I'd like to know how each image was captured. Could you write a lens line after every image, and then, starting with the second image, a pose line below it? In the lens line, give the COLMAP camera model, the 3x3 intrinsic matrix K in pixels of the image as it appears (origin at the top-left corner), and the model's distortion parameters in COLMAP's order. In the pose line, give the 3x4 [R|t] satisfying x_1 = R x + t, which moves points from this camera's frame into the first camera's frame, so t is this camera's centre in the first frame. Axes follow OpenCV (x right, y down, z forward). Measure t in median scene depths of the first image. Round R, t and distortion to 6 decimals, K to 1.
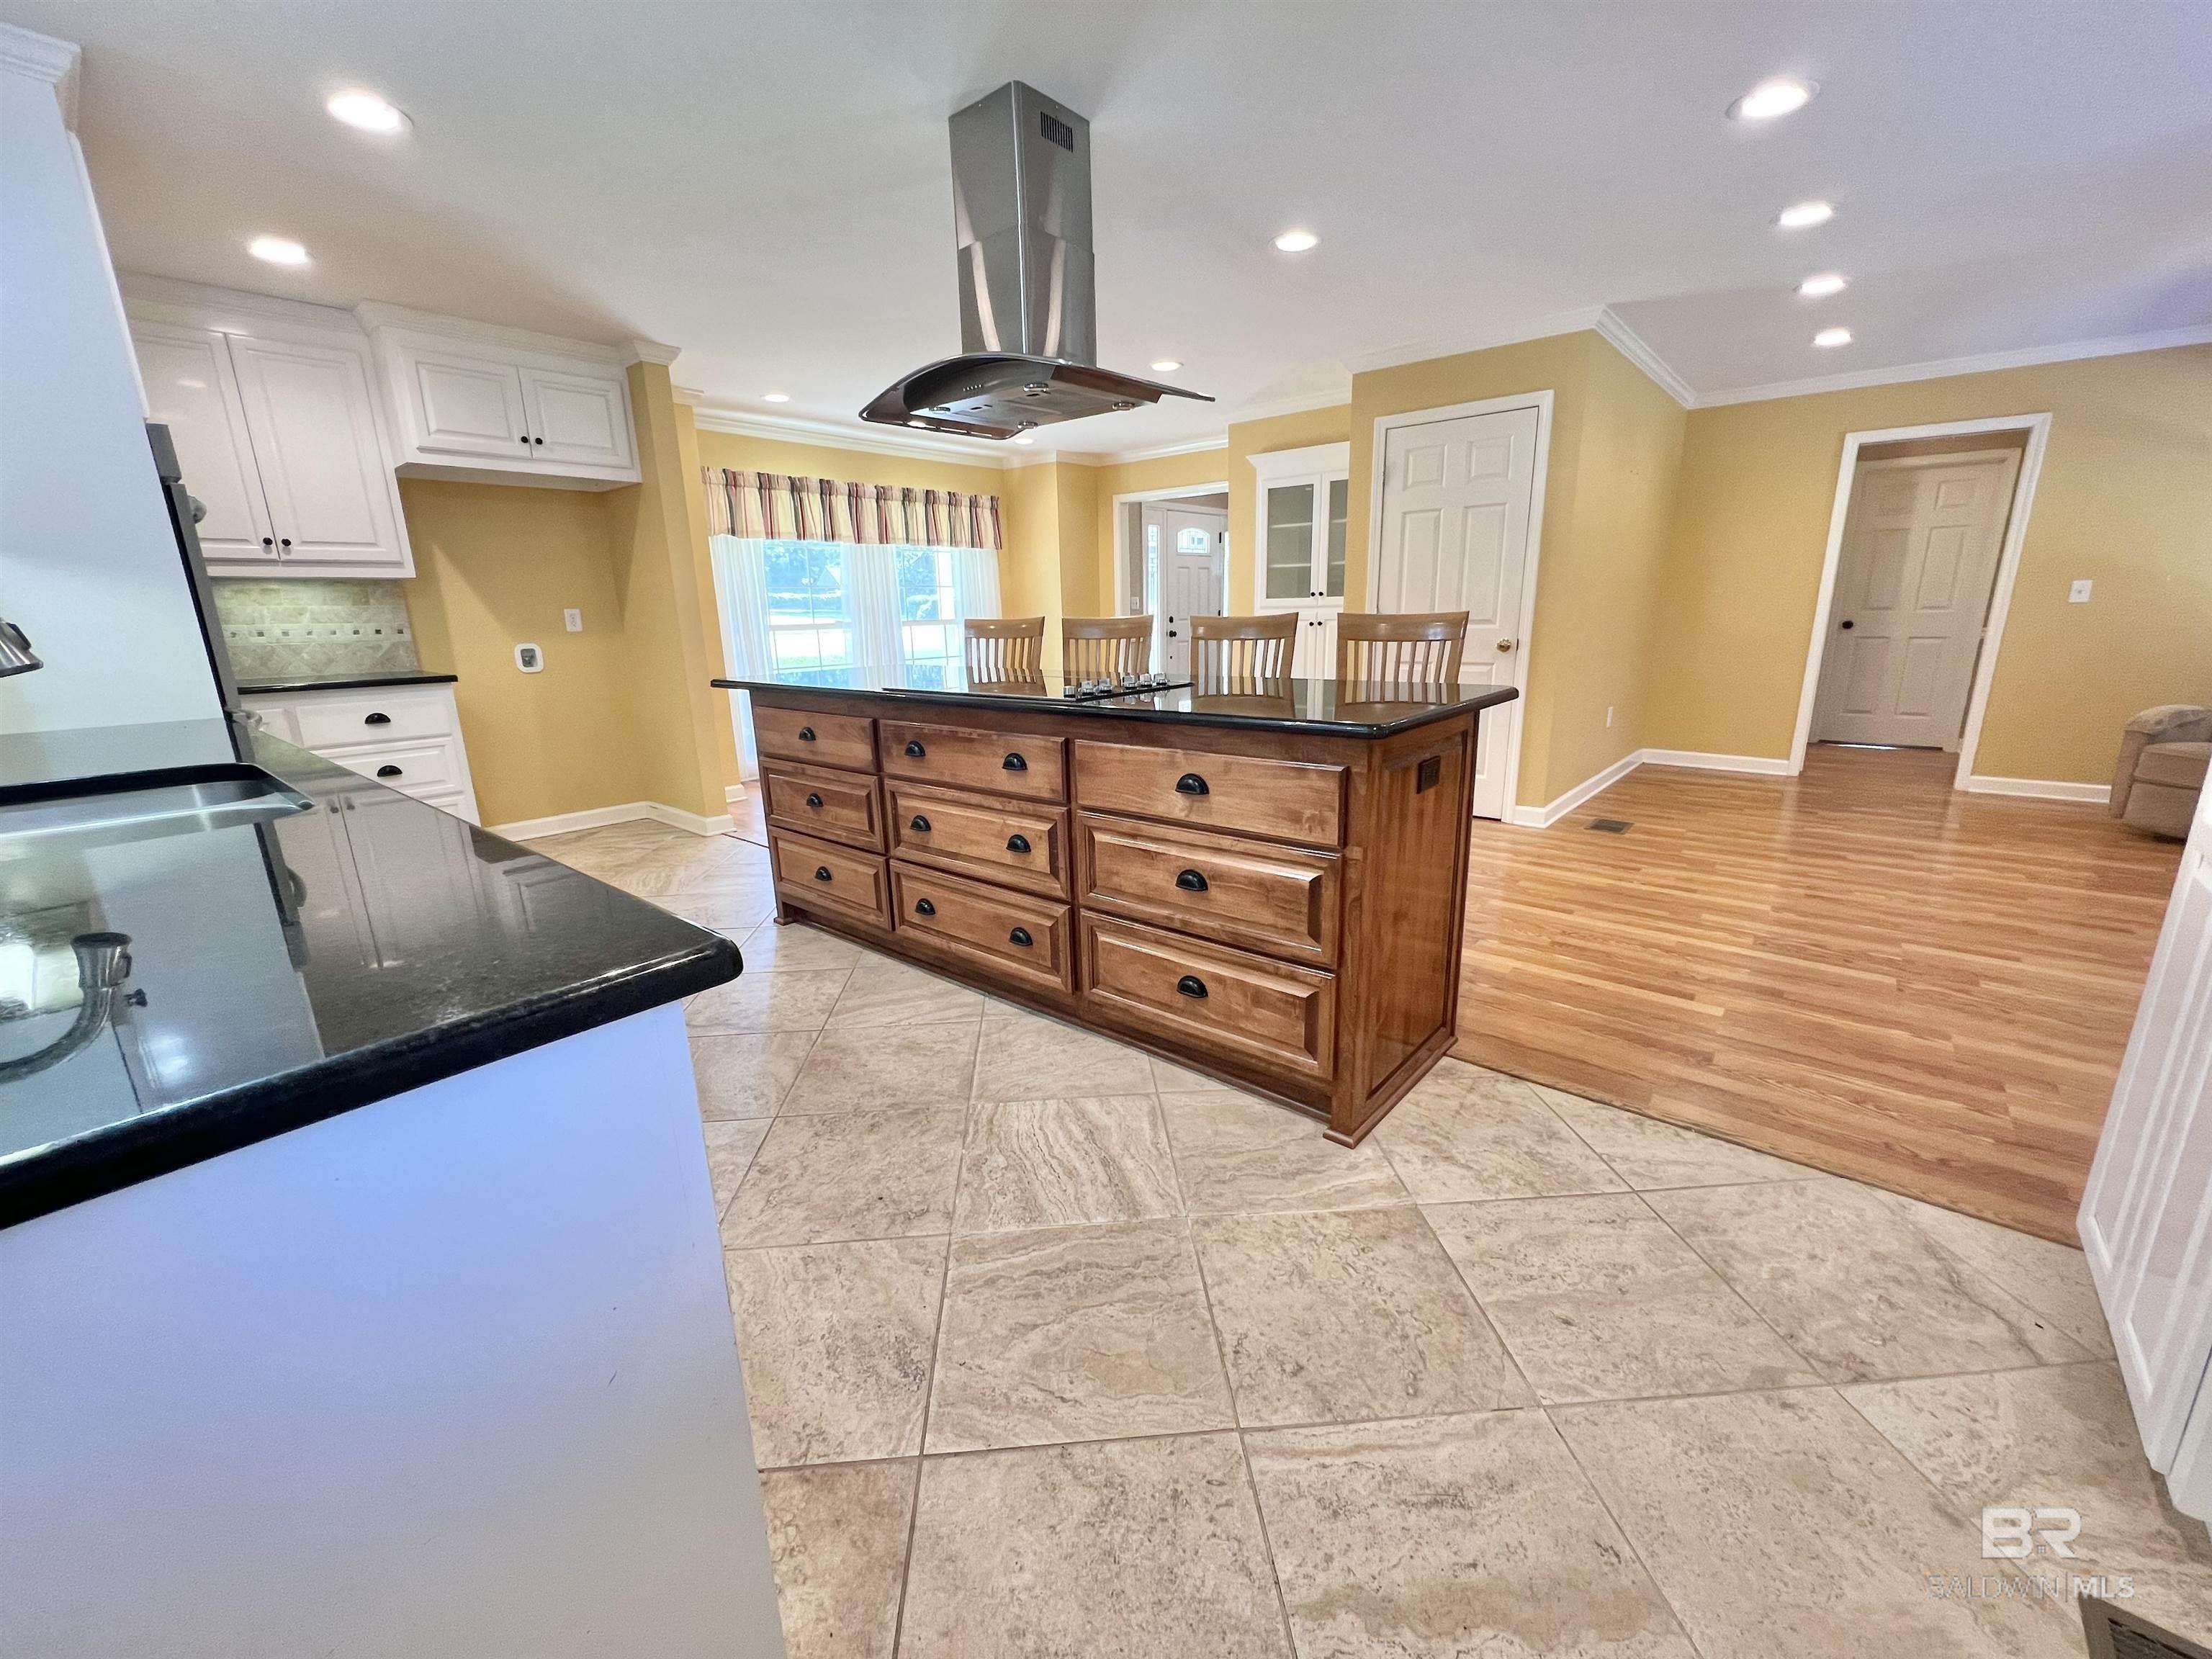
lens RADIAL K [[888.0, 0, 1106.0], [0, 888.0, 829.5], [0, 0, 1]] dist [-0.000152, 0.000145]
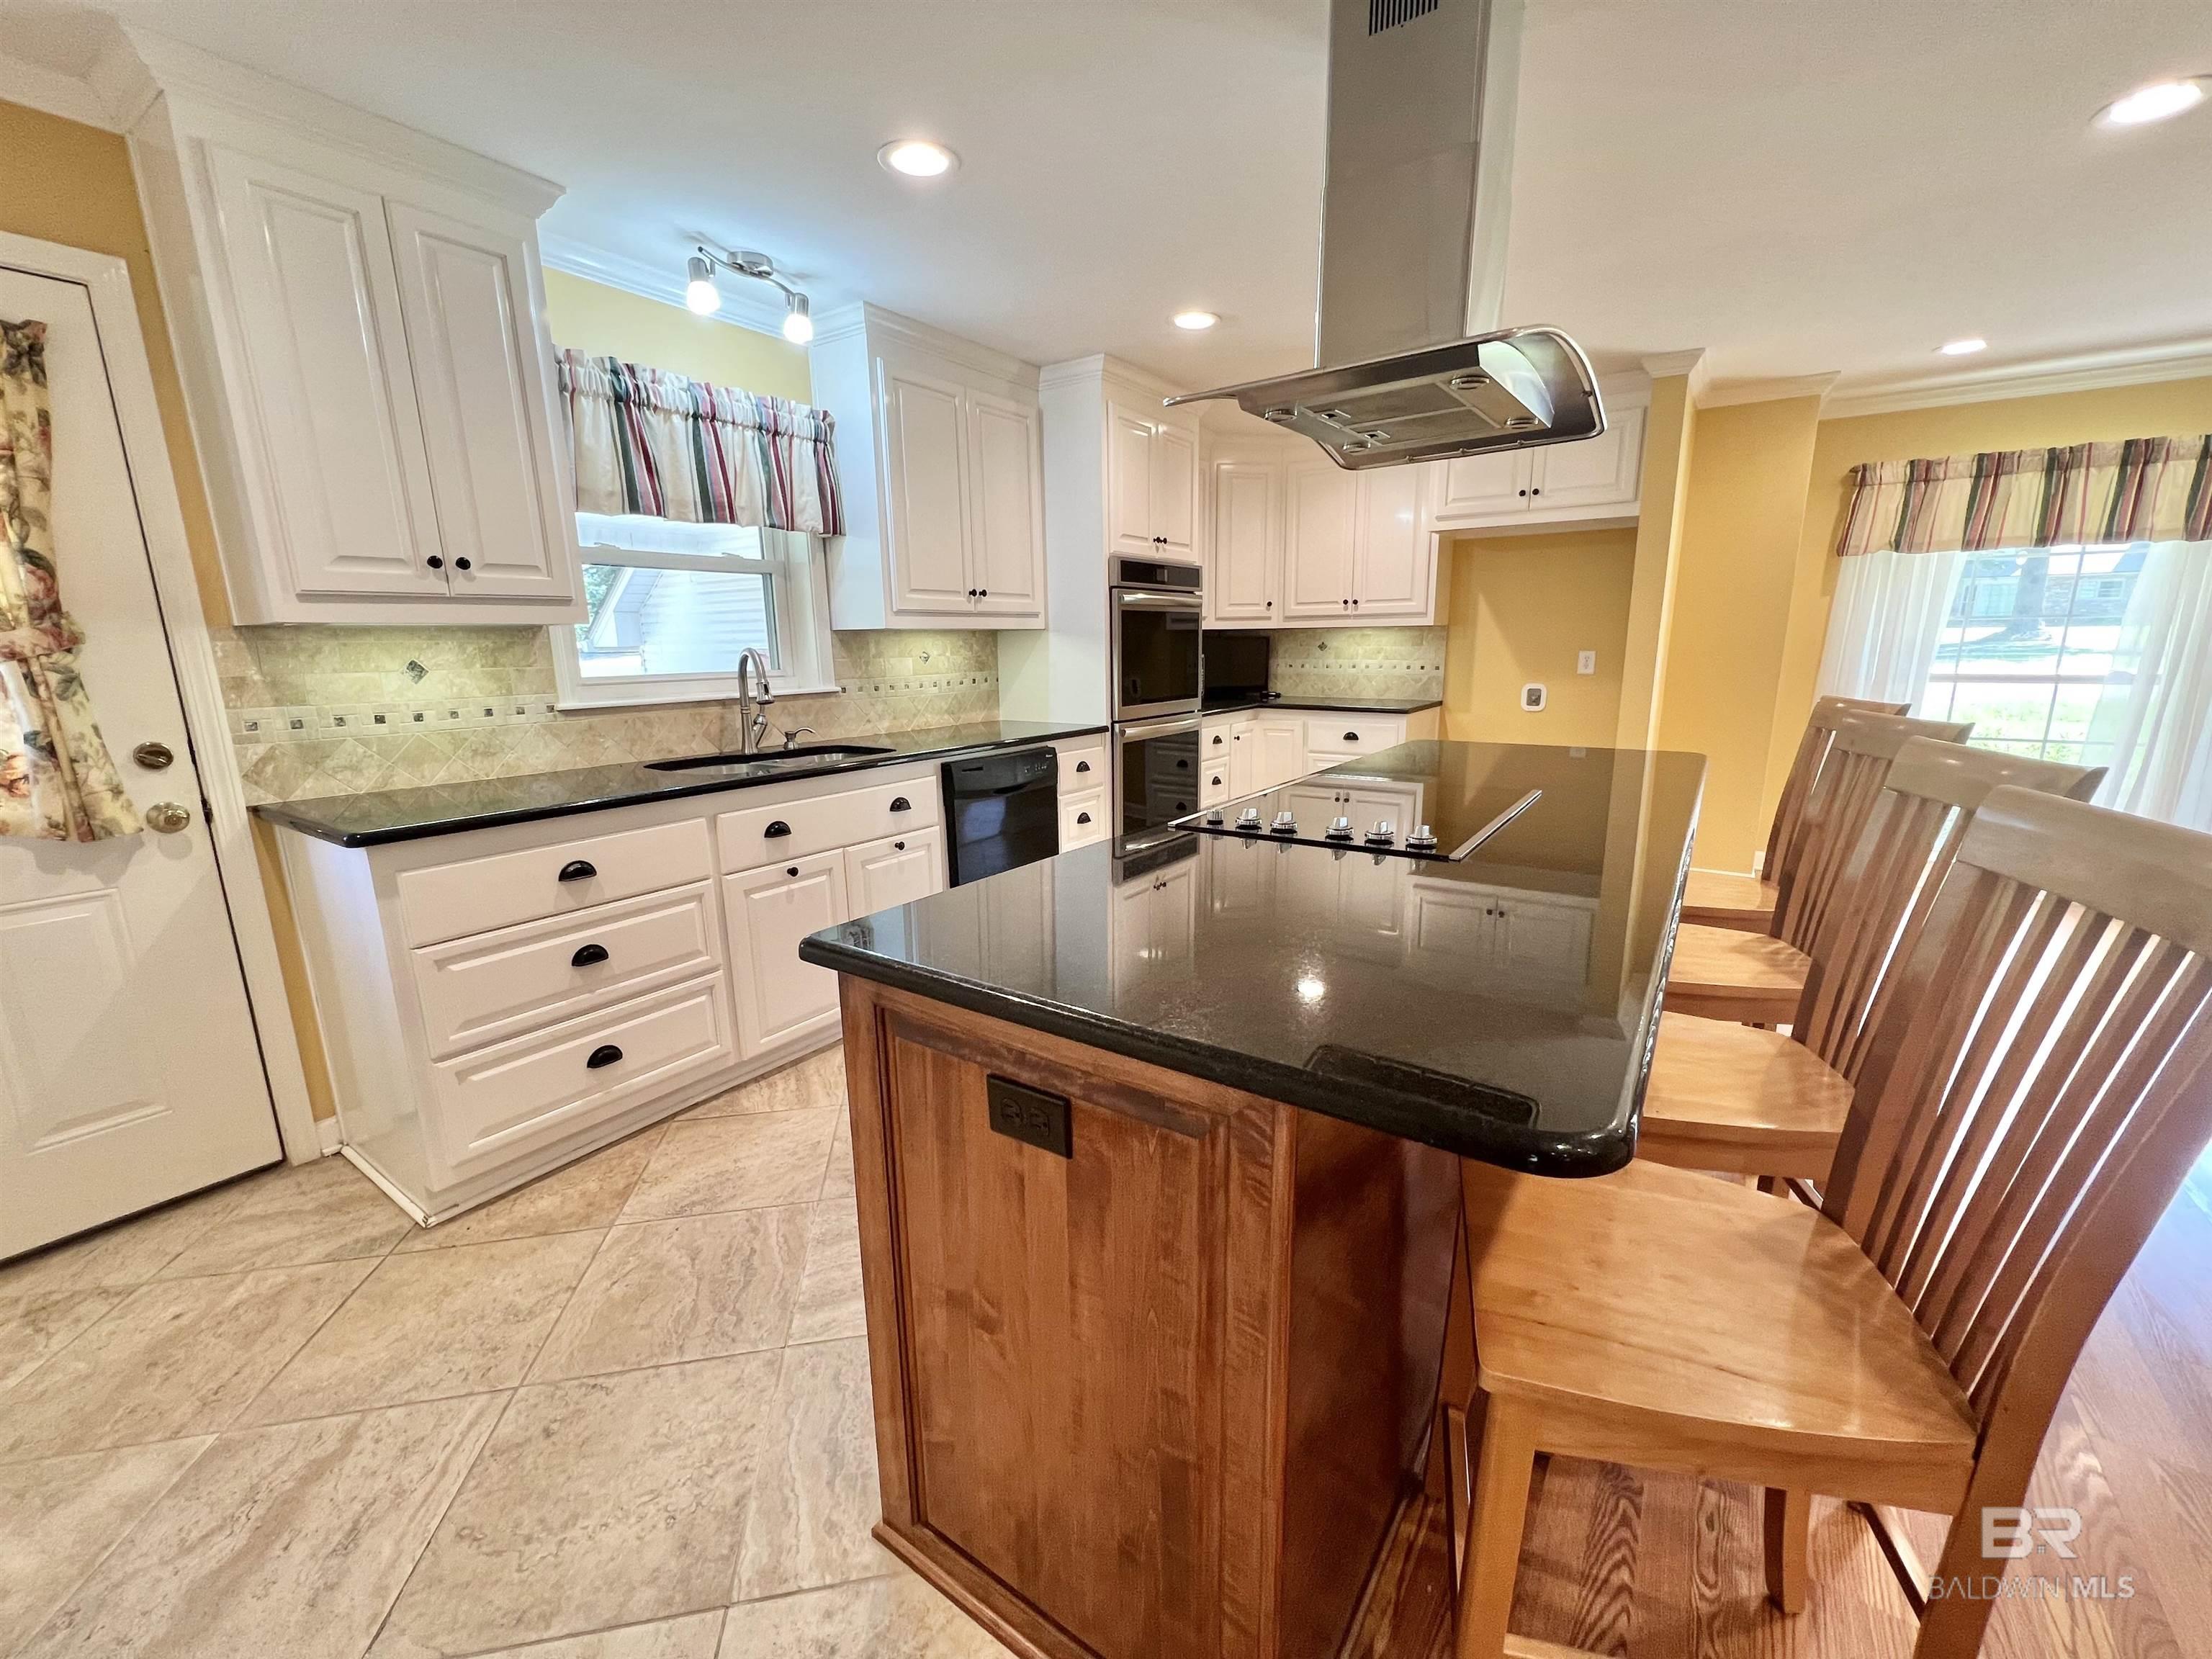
lens RADIAL K [[887.8, 0, 1109.3], [0, 887.8, 832.8], [0, 0, 1]] dist [-0.002365, 0.000667]
pose [[0.101895, 0.228791, -0.968128, 0.578467], [-0.233370, 0.951533, 0.200308, -0.228341], [0.967035, 0.205522, 0.150350, 0.672233]]
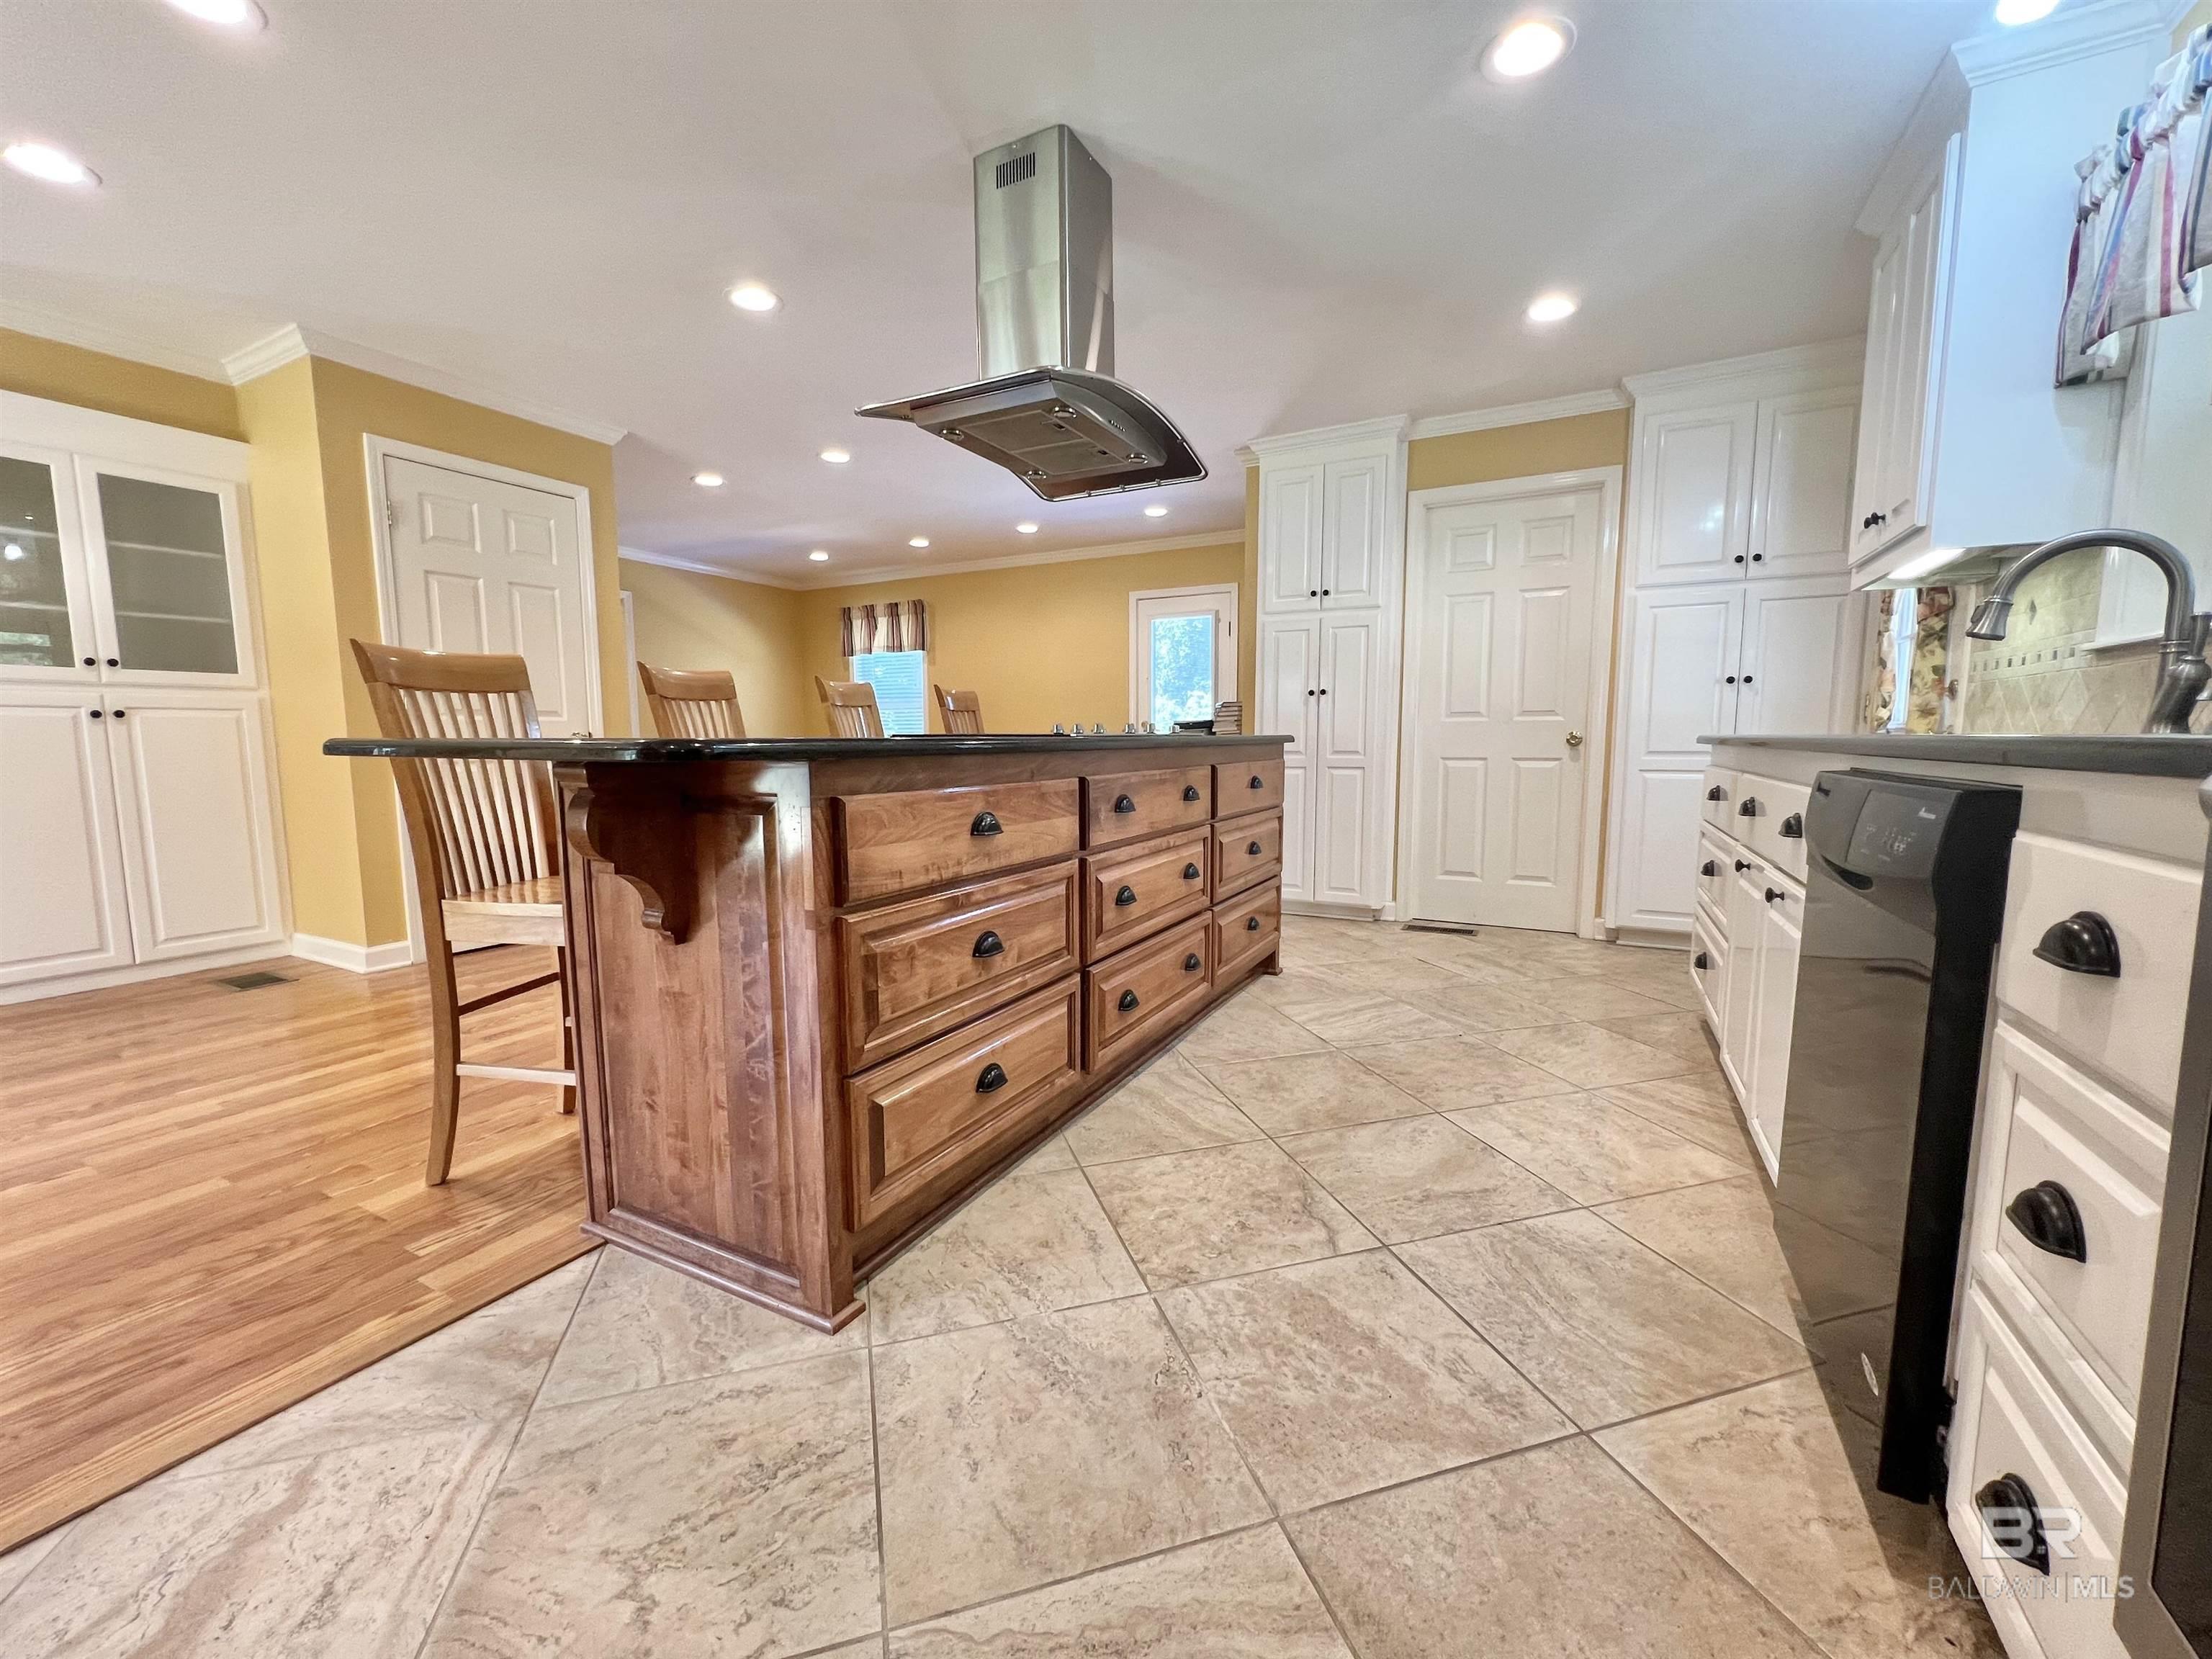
lens RADIAL K [[887.8, 0, 1109.3], [0, 887.8, 832.8], [0, 0, 1]] dist [-0.002365, 0.000667]
pose [[-0.221765, -0.083437, 0.971524, -0.963528], [0.245385, 0.959493, 0.138417, -0.173431], [-0.943719, 0.269094, -0.192308, 1.120922]]
